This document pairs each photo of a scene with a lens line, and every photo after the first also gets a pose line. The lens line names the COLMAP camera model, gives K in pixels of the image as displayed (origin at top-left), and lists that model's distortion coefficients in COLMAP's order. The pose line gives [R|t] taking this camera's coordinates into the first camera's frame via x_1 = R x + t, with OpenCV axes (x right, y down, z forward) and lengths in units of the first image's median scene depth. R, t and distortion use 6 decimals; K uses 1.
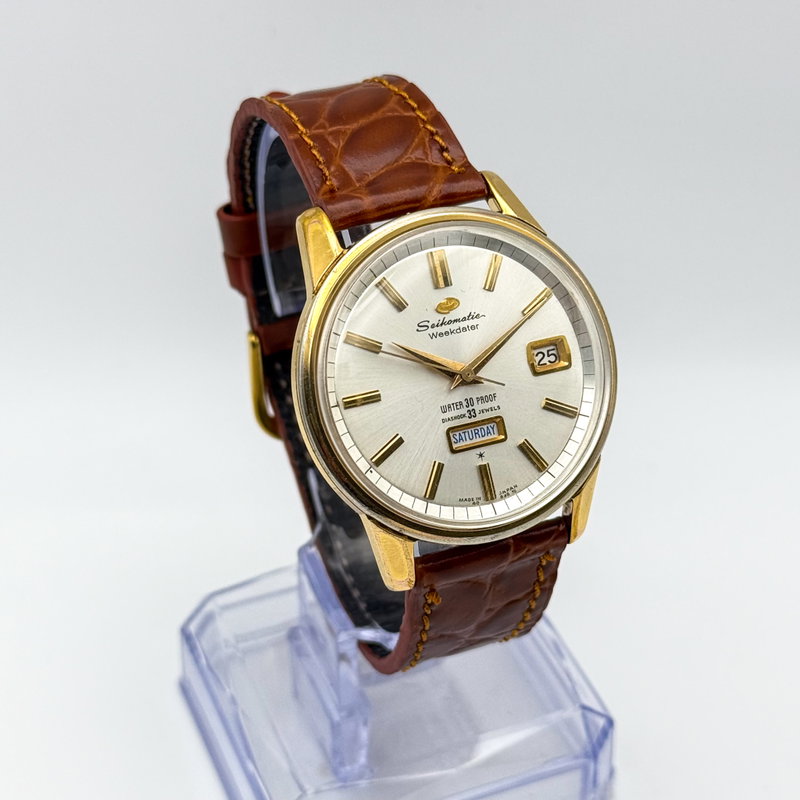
lens RADIAL K [[2026.6, 0, 406.6], [0, 2026.6, 402.7], [0, 0, 1]] dist [0.342461, 0.000000]
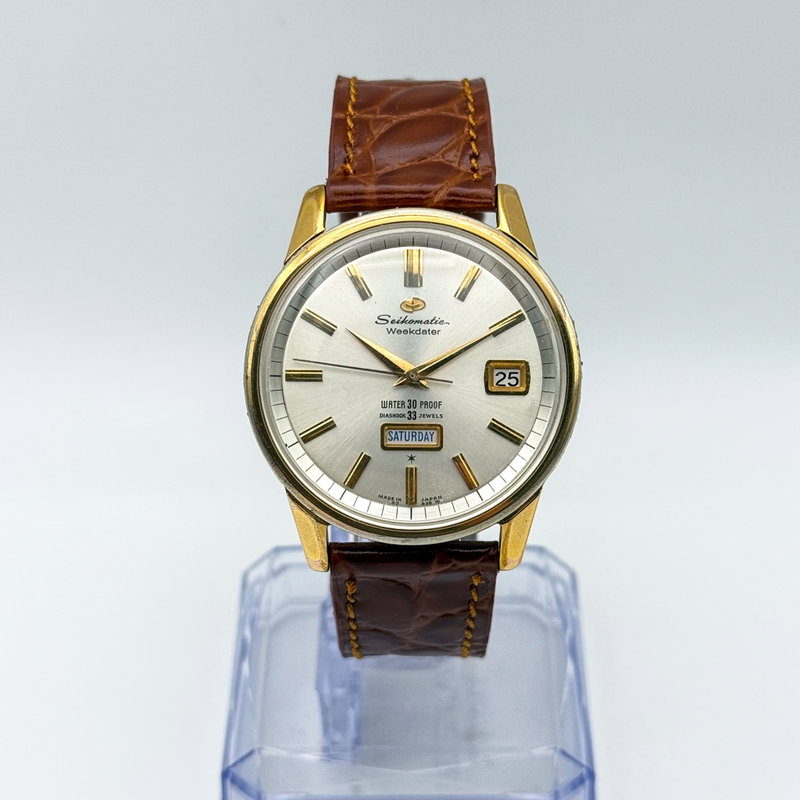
lens RADIAL K [[2026.6, 0, 403.7], [0, 2026.6, 398.9], [0, 0, 1]] dist [0.342461, 0.000000]
pose [[0.923854, 0.225695, -0.309121, 0.329793], [-0.227912, 0.973237, 0.029431, -0.030589], [0.307491, 0.043262, 0.950567, 0.045296]]
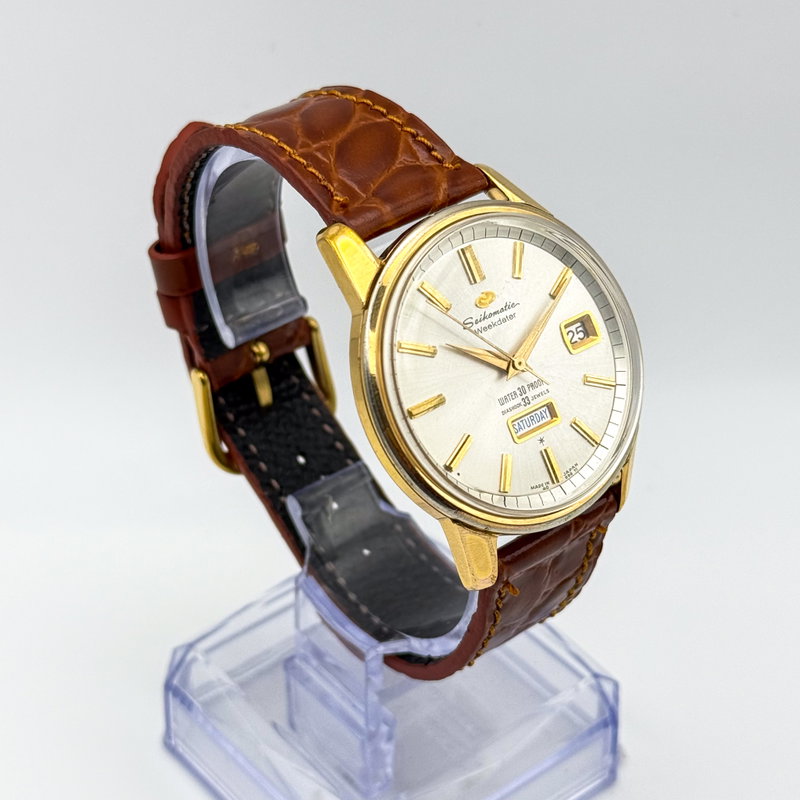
lens RADIAL K [[2026.6, 0, 400.0], [0, 2026.6, 402.8], [0, 0, 1]] dist [0.342461, 0.000000]
pose [[0.955389, -0.174073, 0.238602, -0.262967], [0.176028, 0.984296, 0.013261, -0.017948], [-0.237163, 0.029332, 0.971027, 0.036056]]
